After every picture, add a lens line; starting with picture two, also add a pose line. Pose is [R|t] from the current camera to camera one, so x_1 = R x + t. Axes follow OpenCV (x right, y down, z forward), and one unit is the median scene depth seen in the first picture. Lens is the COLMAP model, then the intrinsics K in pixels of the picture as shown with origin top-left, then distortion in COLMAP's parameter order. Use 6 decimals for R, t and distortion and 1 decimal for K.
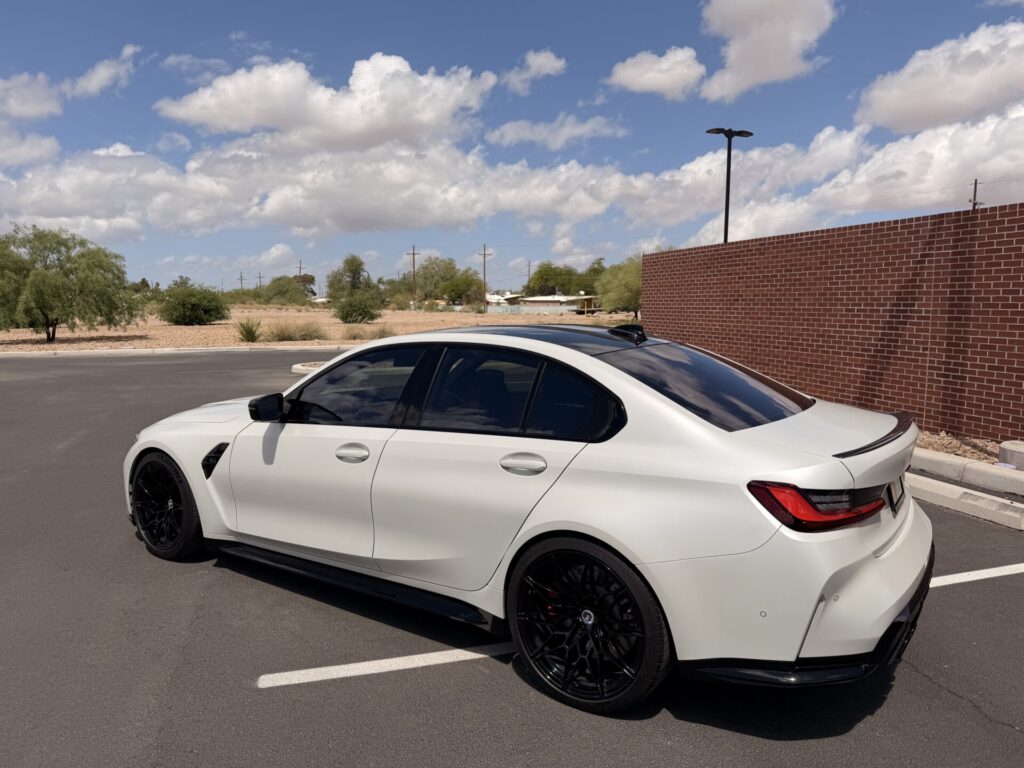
lens RADIAL K [[718.7, 0, 521.6], [0, 718.7, 387.4], [0, 0, 1]] dist [0.120512, -0.182376]
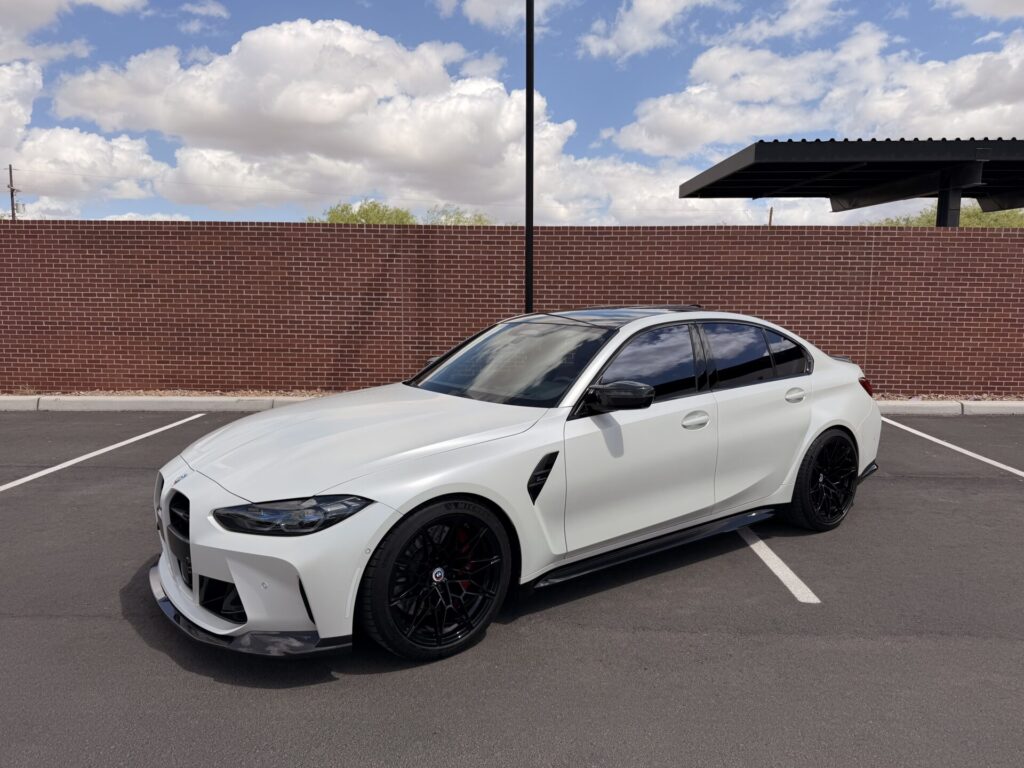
lens RADIAL K [[718.7, 0, 521.6], [0, 718.7, 387.4], [0, 0, 1]] dist [0.120512, -0.182376]
pose [[0.313657, -0.111091, 0.943015, -0.600032], [0.097430, 0.991656, 0.084415, -0.035666], [-0.944525, 0.065400, 0.321864, 0.388281]]
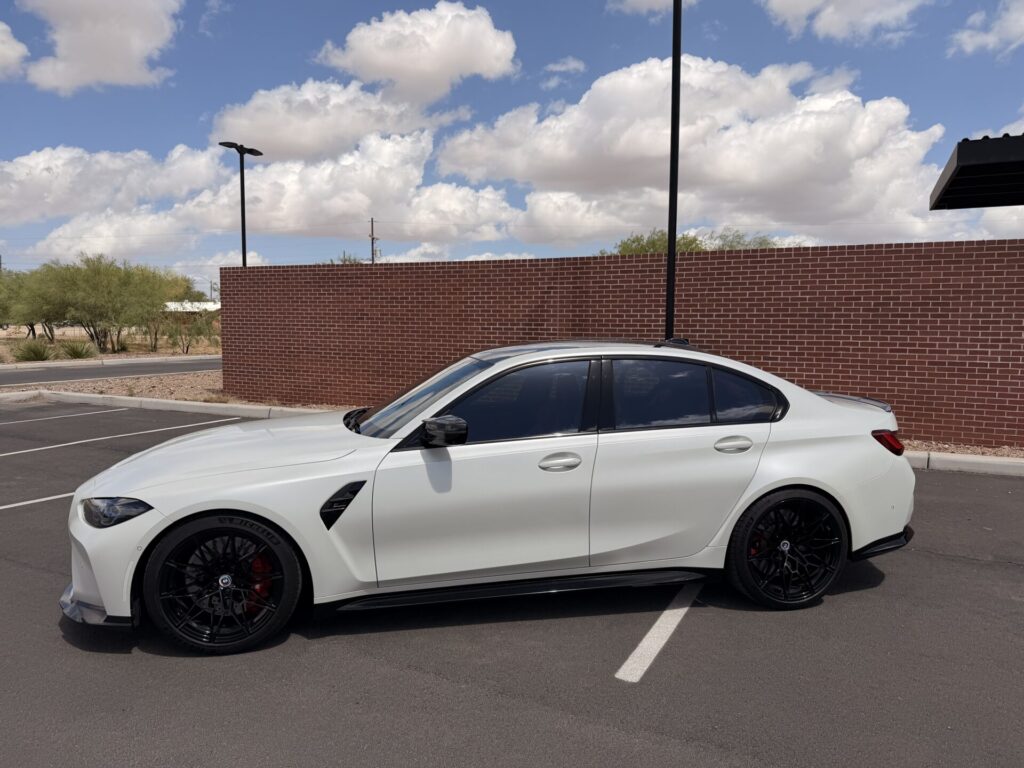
lens RADIAL K [[725.5, 0, 525.0], [0, 725.5, 386.0], [0, 0, 1]] dist [0.067110, -0.124229]
pose [[0.683299, -0.056597, 0.727942, -0.451549], [0.075524, 0.997122, 0.006633, -0.013679], [-0.726222, 0.050445, 0.685607, 0.134077]]
